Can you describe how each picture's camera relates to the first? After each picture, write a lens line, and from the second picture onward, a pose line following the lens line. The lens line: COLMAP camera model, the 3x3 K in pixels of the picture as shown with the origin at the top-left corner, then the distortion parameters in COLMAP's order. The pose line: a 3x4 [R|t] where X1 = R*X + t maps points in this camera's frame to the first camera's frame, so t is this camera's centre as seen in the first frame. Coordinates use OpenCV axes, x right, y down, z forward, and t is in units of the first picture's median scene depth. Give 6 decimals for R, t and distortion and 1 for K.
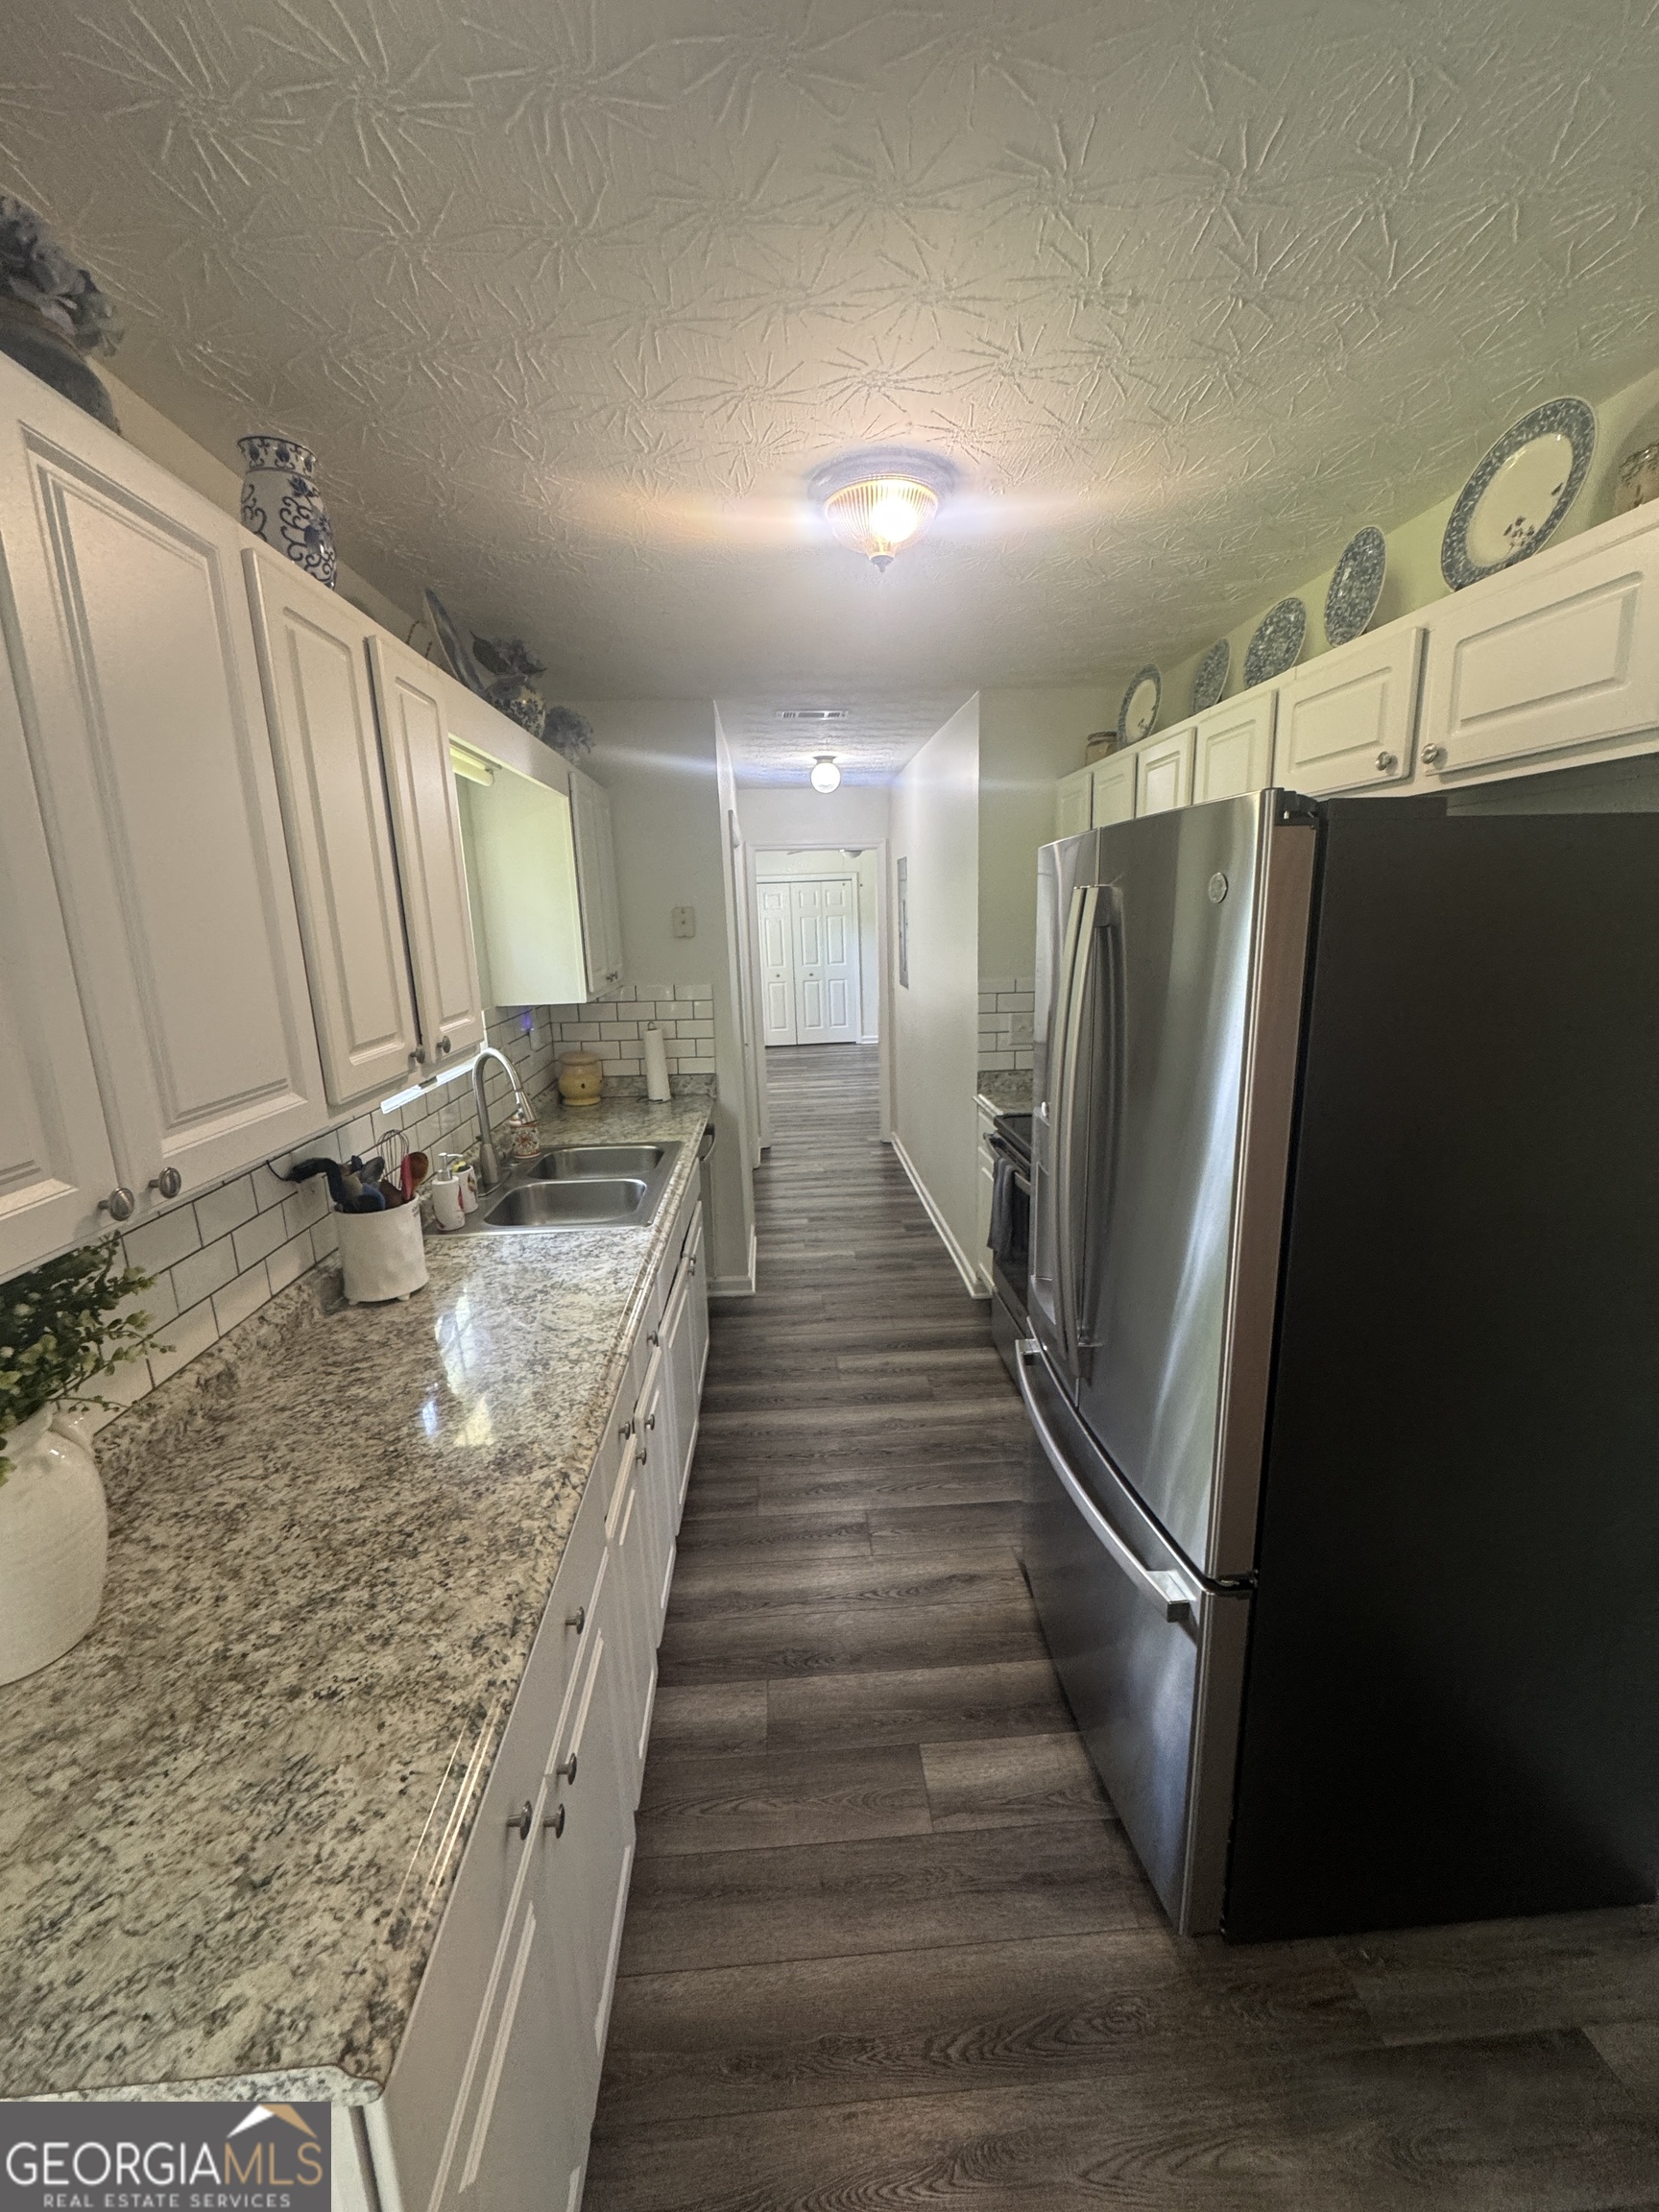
lens RADIAL K [[875.0, 0, 829.1], [0, 875.0, 1105.8], [0, 0, 1]] dist [-0.003897, 0.000719]
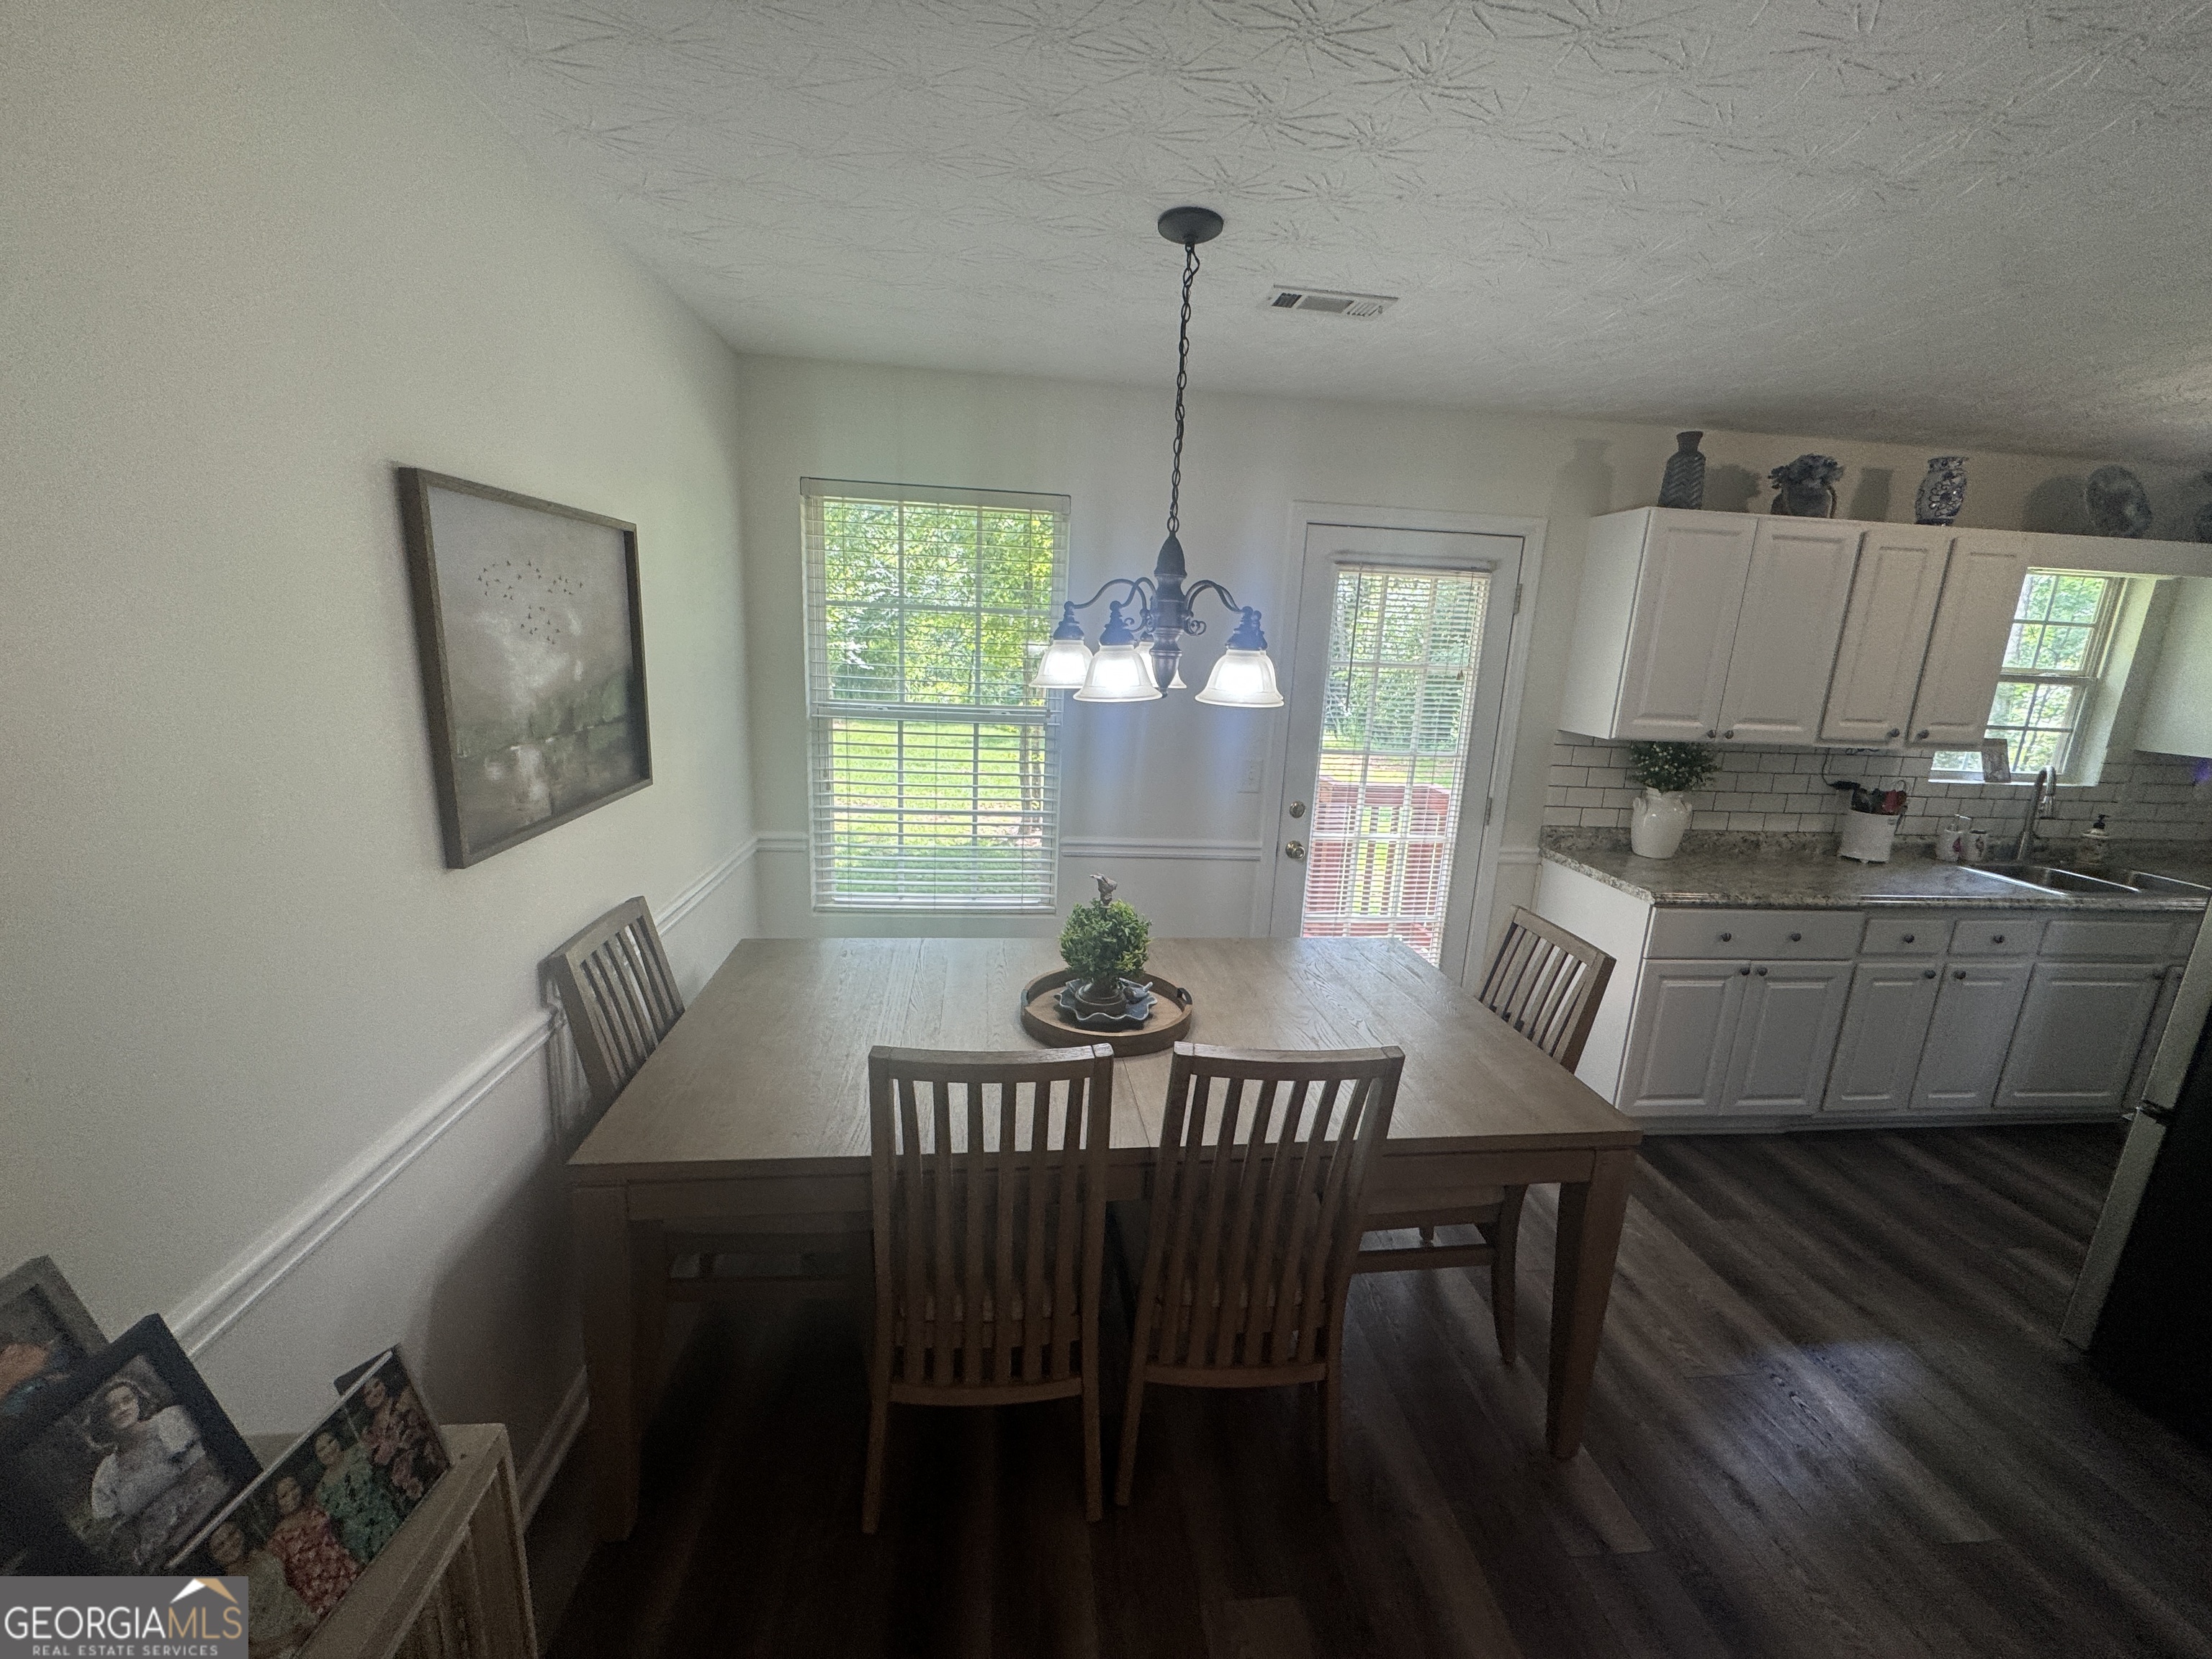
lens RADIAL K [[875.0, 0, 1098.7], [0, 875.0, 829.7], [0, 0, 1]] dist [-0.003897, 0.000719]
pose [[0.049914, 0.249014, -0.967213, 1.327321], [-0.261728, 0.937838, 0.227945, 0.161808], [0.963850, 0.241769, 0.111985, -0.898088]]
